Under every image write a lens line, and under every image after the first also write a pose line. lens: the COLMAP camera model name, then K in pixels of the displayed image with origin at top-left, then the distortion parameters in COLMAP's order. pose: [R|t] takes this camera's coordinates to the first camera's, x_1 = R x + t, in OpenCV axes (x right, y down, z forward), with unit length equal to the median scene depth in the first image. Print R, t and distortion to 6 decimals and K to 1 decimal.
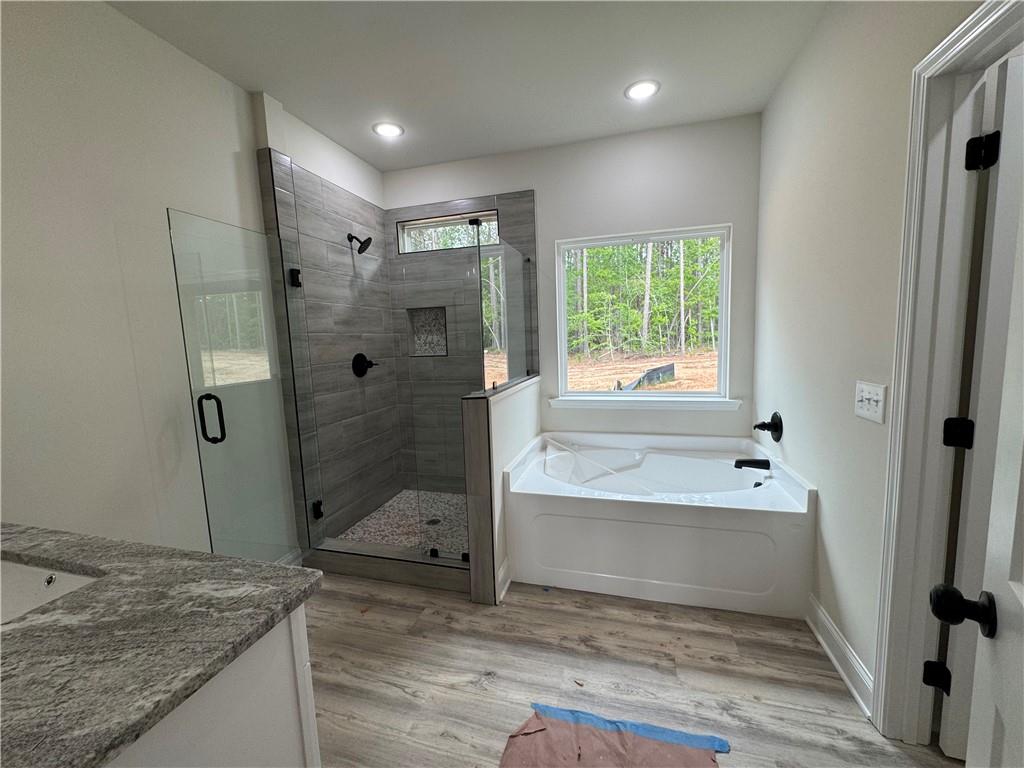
lens RADIAL K [[409.8, 0, 512.0], [0, 409.8, 384.0], [0, 0, 1]] dist [-0.003064, 0.000587]
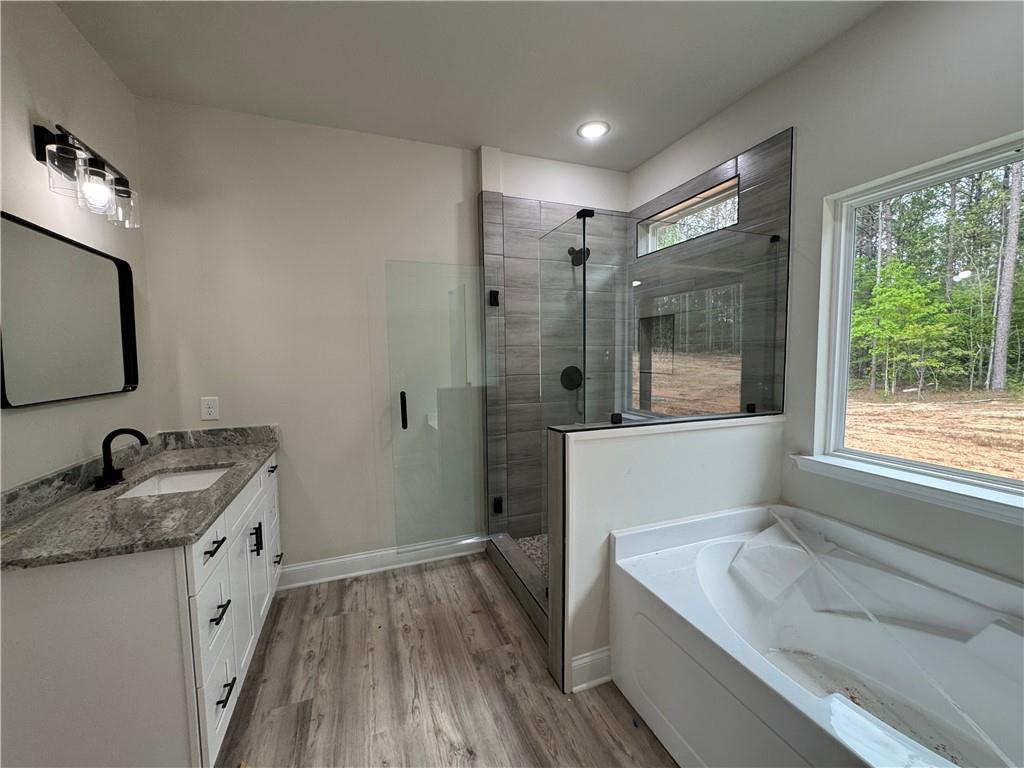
lens RADIAL K [[409.8, 0, 512.0], [0, 409.8, 384.0], [0, 0, 1]] dist [-0.003064, 0.000587]
pose [[0.595163, 0.086340, -0.798953, 0.486986], [-0.097821, 0.994602, 0.034614, -0.073581], [0.797629, 0.057554, 0.600396, 0.411342]]
